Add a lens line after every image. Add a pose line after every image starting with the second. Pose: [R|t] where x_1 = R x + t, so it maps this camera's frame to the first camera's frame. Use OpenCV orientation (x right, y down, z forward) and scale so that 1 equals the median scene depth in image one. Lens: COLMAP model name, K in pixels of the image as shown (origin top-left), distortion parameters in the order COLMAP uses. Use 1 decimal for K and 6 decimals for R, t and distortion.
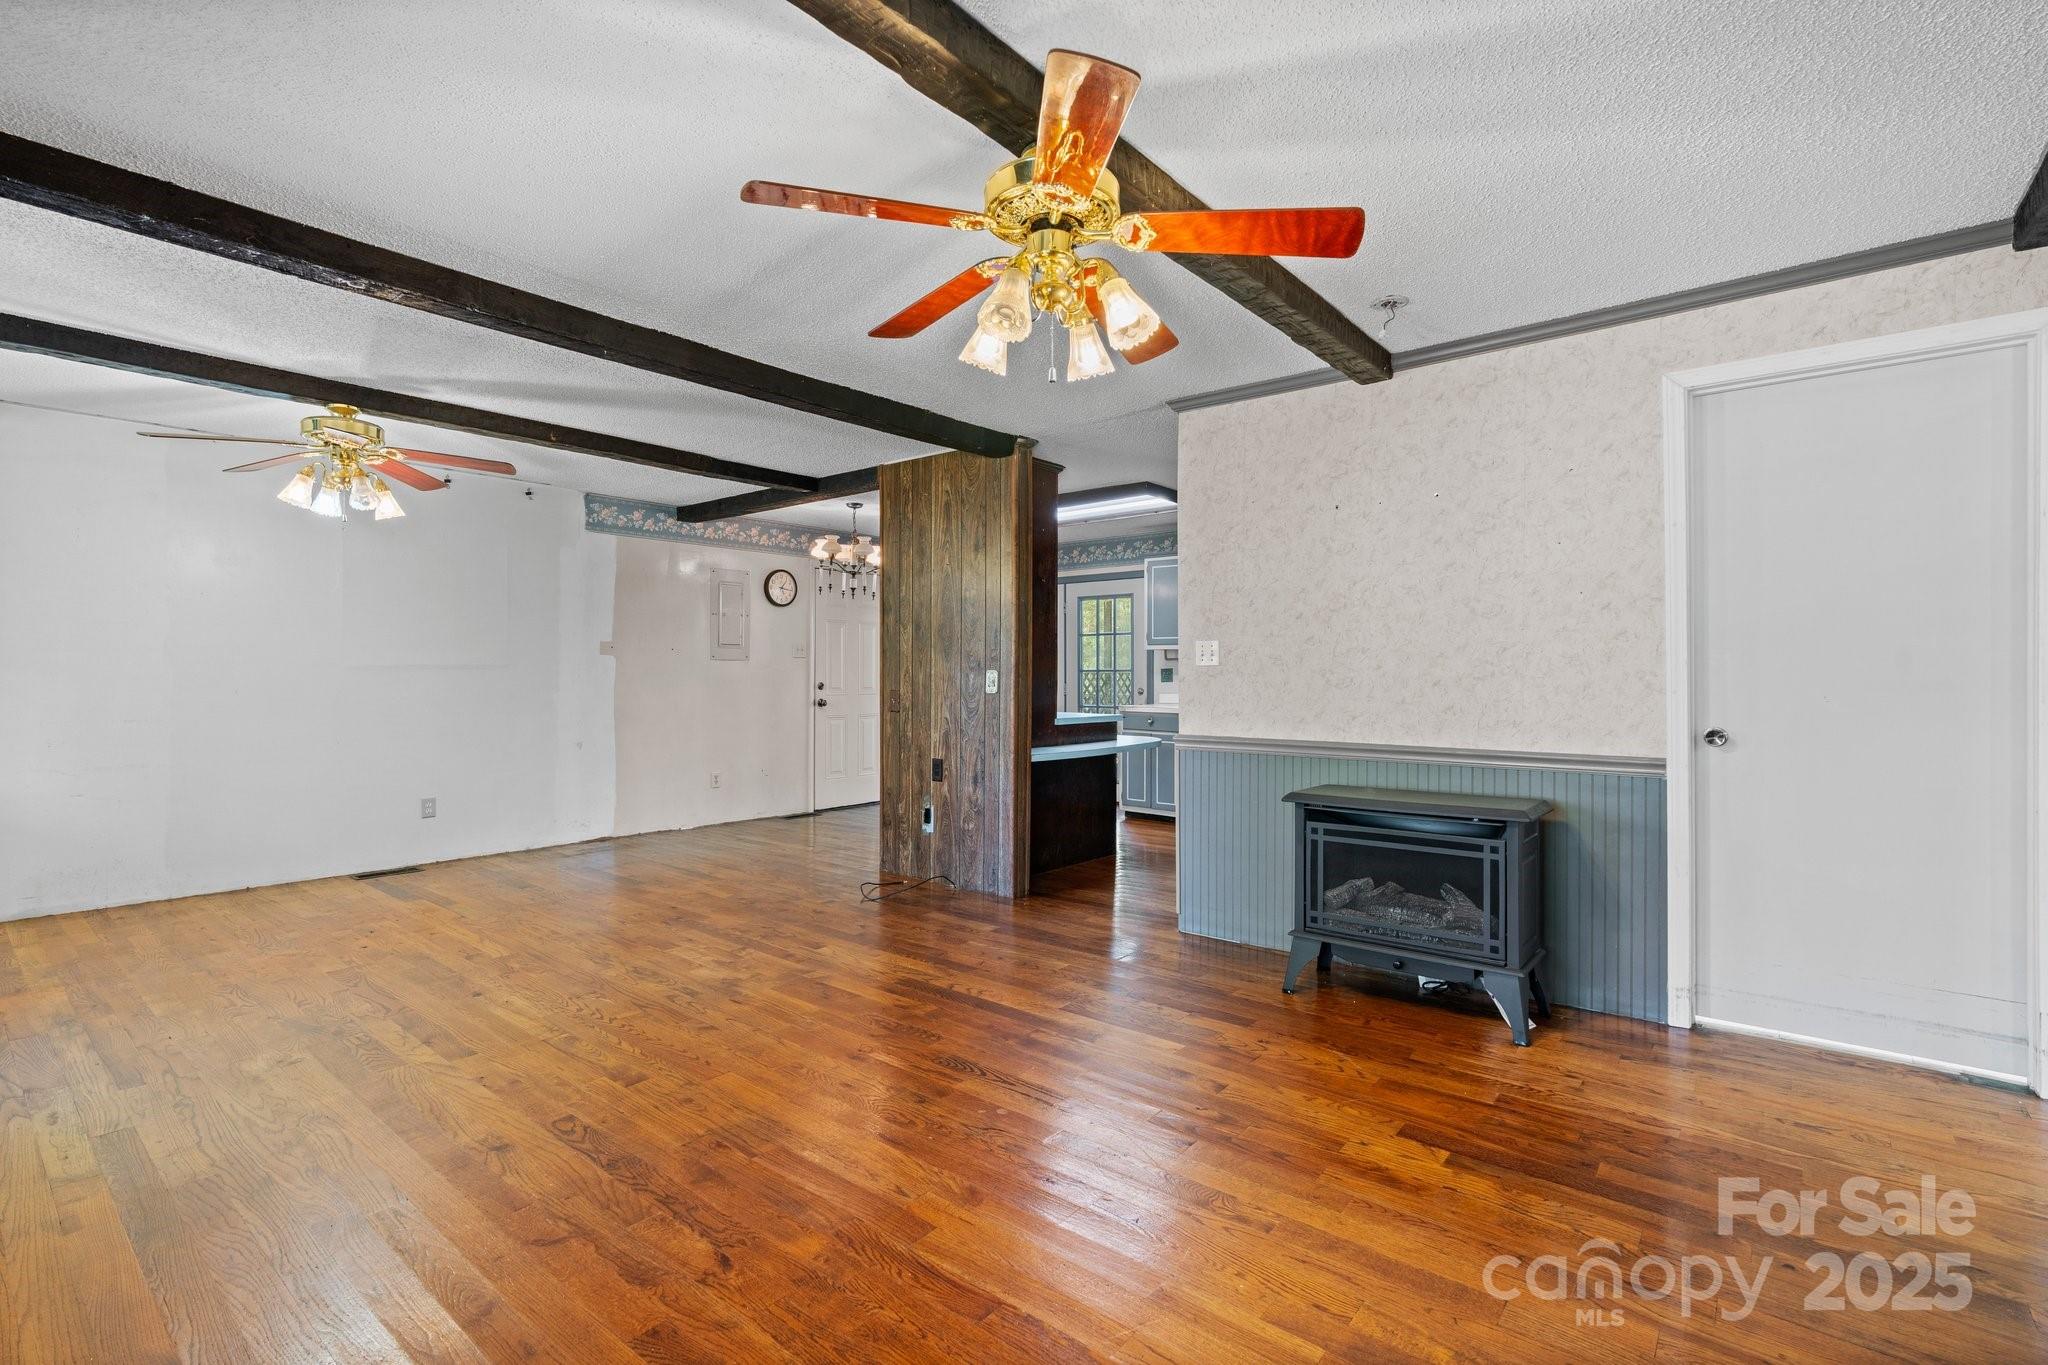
lens RADIAL K [[919.0, 0, 1015.5], [0, 919.0, 678.8], [0, 0, 1]] dist [-0.000921, 0.001193]
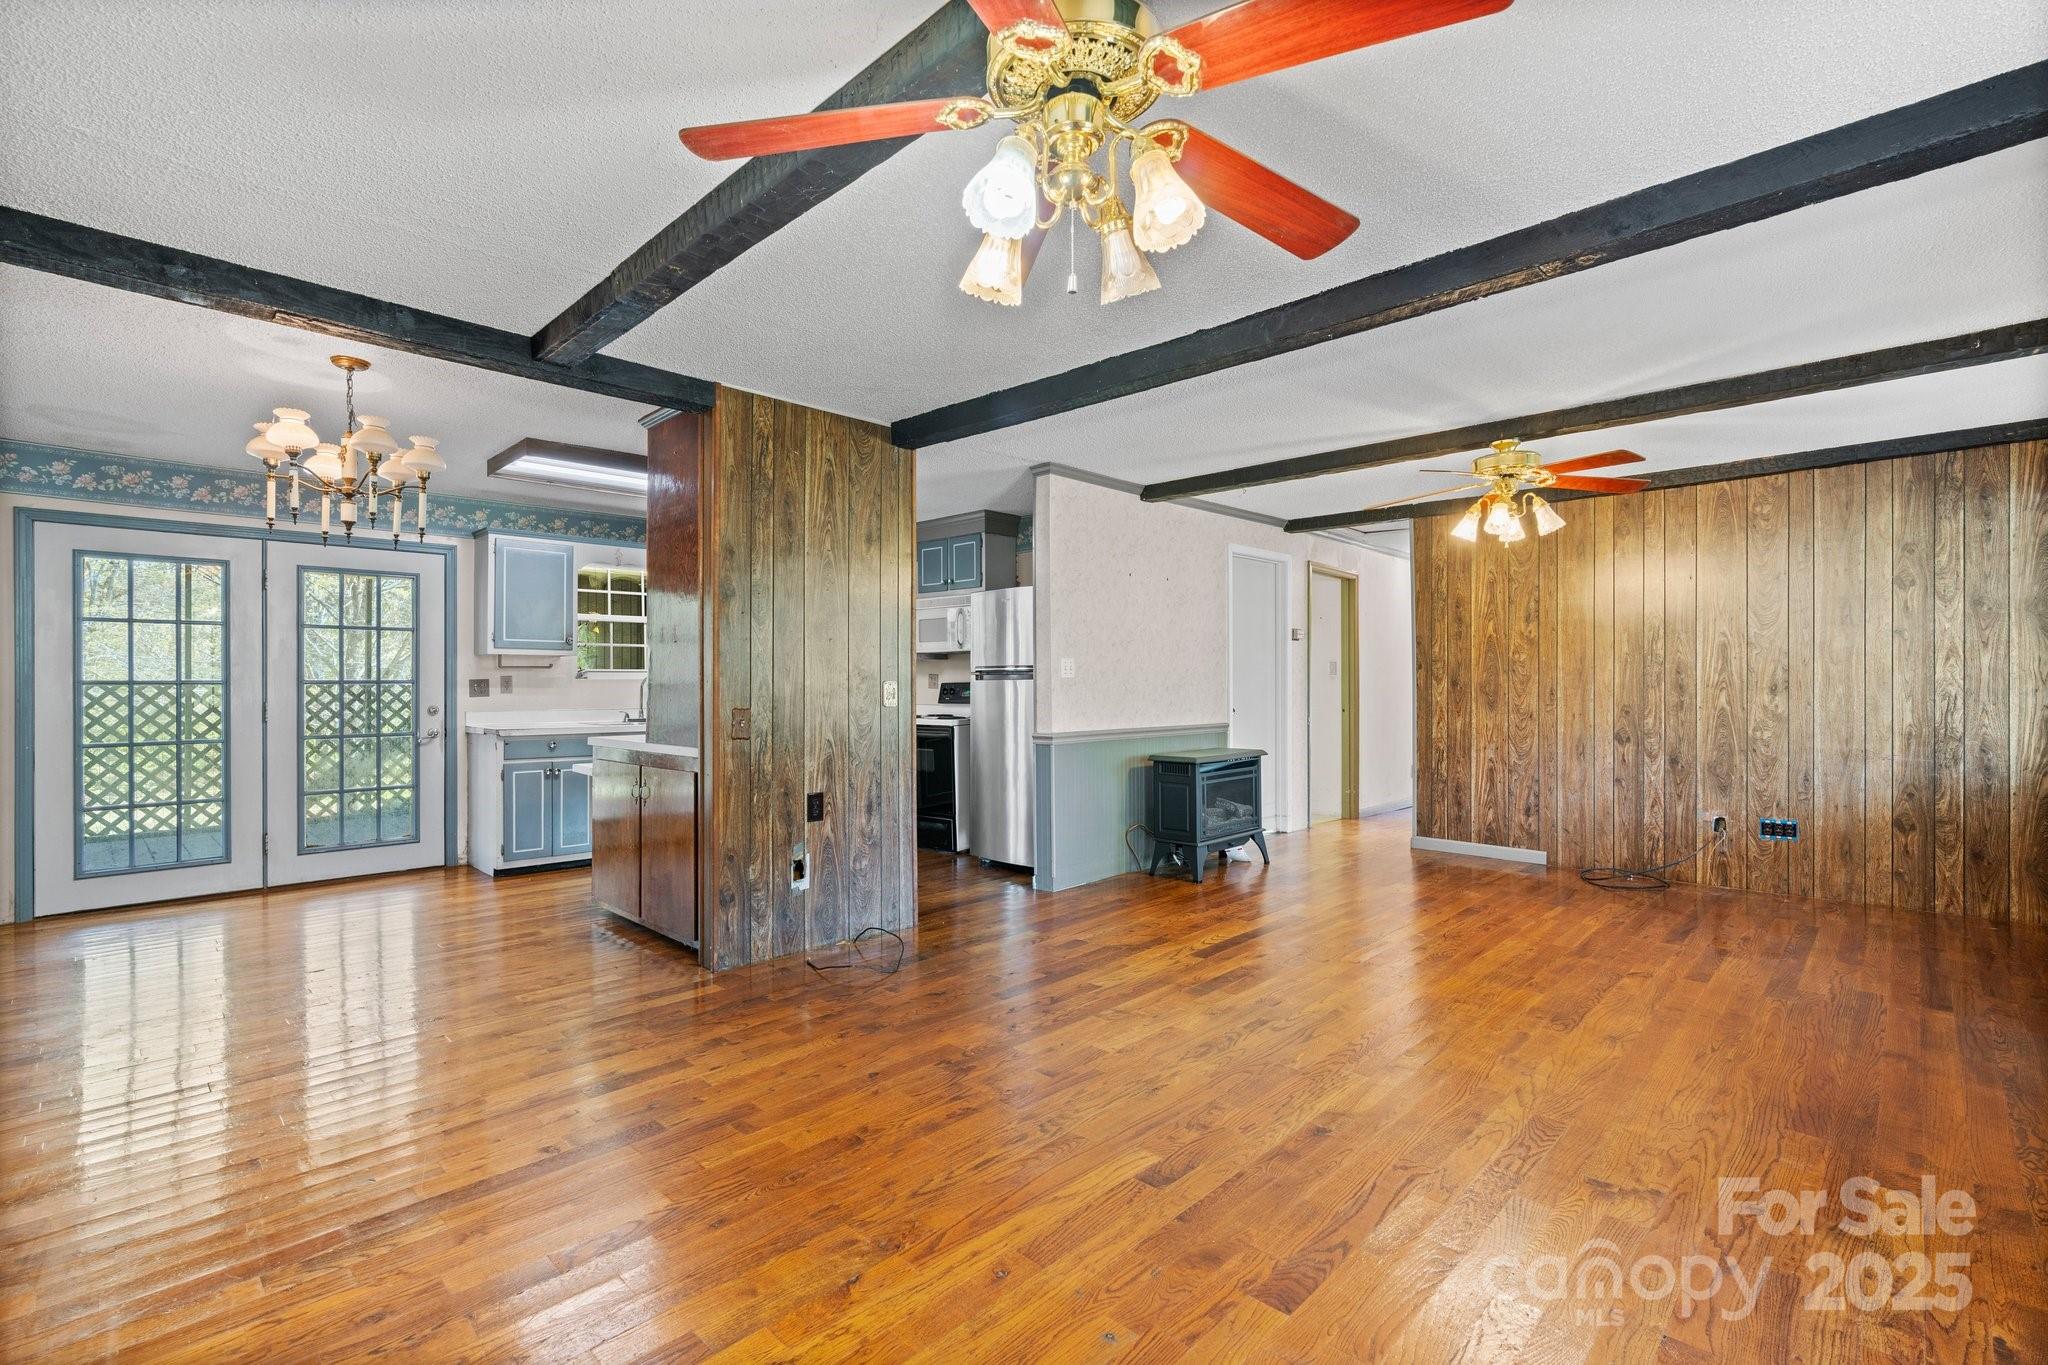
lens RADIAL K [[919.0, 0, 1015.5], [0, 919.0, 678.8], [0, 0, 1]] dist [-0.000921, 0.001193]
pose [[0.089357, 0.004854, 0.995988, -0.874597], [0.009062, 0.999943, -0.005686, -0.005020], [-0.995958, 0.009534, 0.089308, 0.772674]]
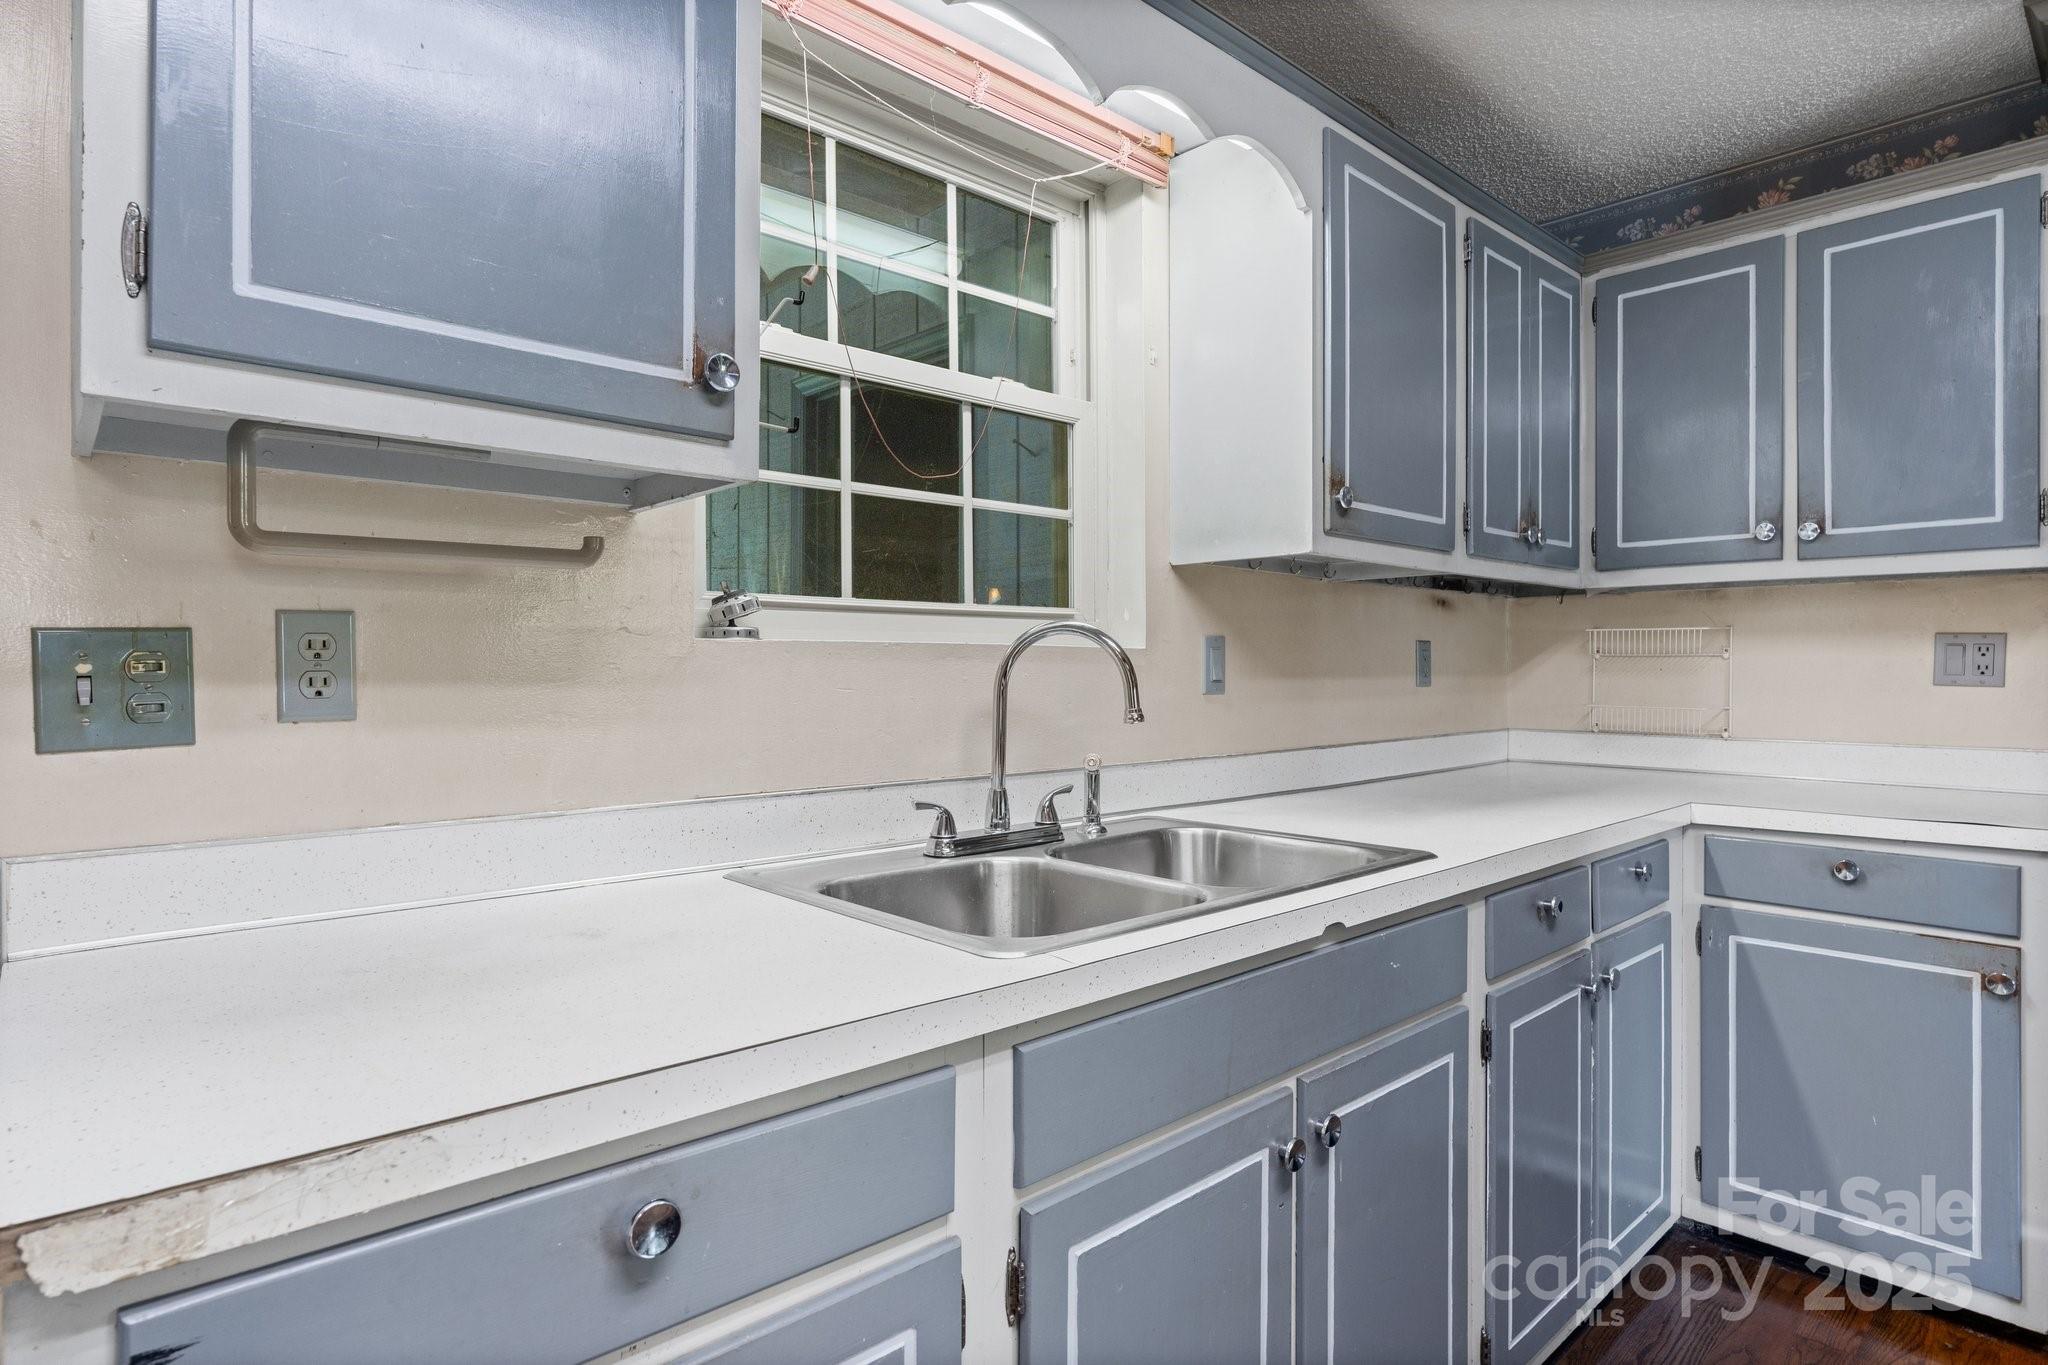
lens RADIAL K [[1093.3, 0, 1022.0], [0, 1093.3, 670.1], [0, 0, 1]] dist [-0.004104, 0.001127]
pose [[0.131134, 0.004441, 0.991355, 0.081213], [0.007995, 0.999953, -0.005537, -0.006751], [-0.991332, 0.008652, 0.131093, 1.384389]]
